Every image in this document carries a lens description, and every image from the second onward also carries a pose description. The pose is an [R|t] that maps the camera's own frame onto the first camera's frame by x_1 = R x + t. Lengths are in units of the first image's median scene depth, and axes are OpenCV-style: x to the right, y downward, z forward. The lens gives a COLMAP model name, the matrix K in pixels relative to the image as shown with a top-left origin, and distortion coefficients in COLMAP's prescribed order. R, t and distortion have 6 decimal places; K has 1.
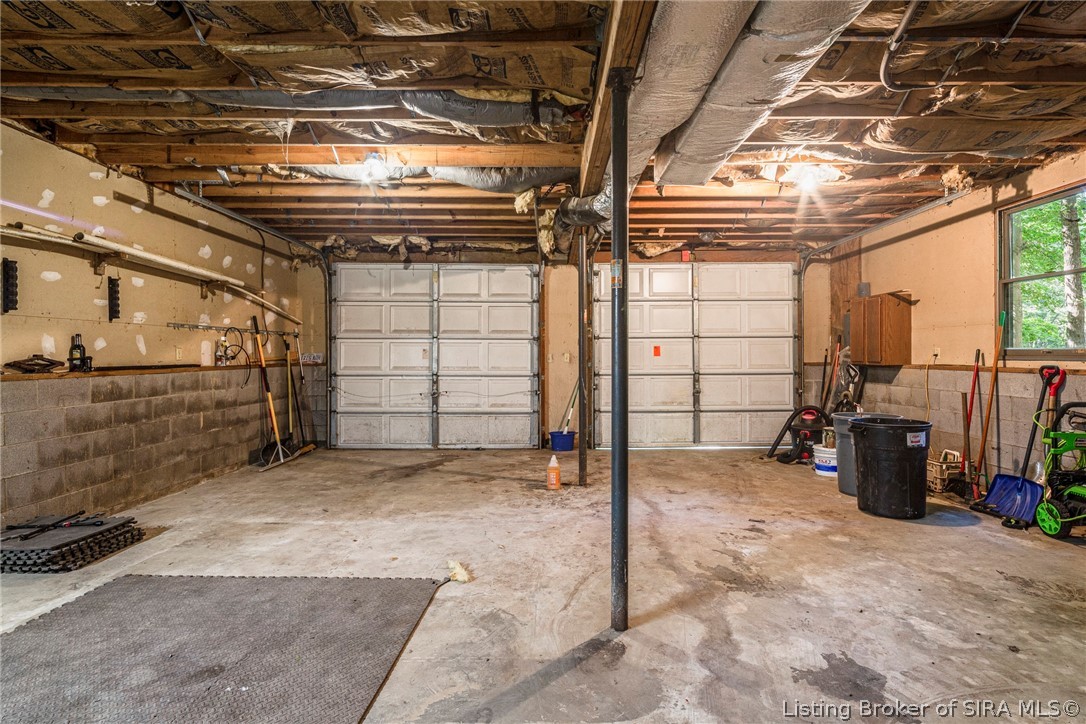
lens RADIAL K [[531.3, 0, 551.6], [0, 531.3, 358.5], [0, 0, 1]] dist [0.000540, -0.005110]
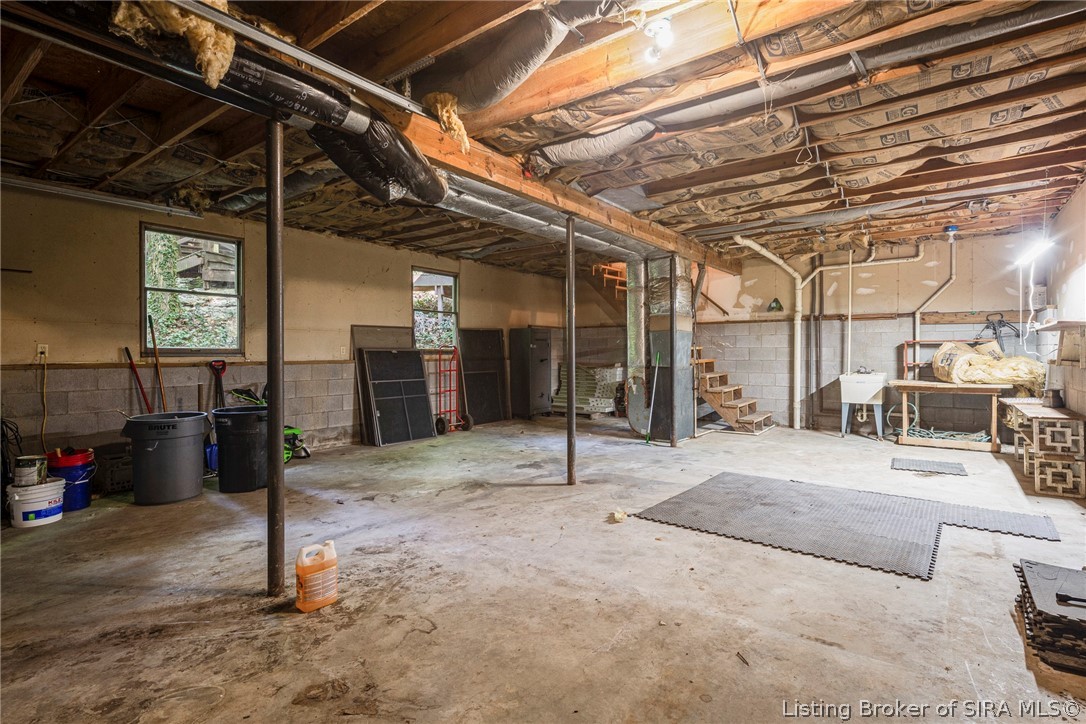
lens RADIAL K [[531.3, 0, 550.4], [0, 531.3, 357.6], [0, 0, 1]] dist [0.000540, -0.005110]
pose [[-0.800071, -0.000172, 0.599905, -0.681686], [0.008183, 0.999904, 0.011201, -0.002929], [-0.599849, 0.013871, -0.799993, 1.767707]]
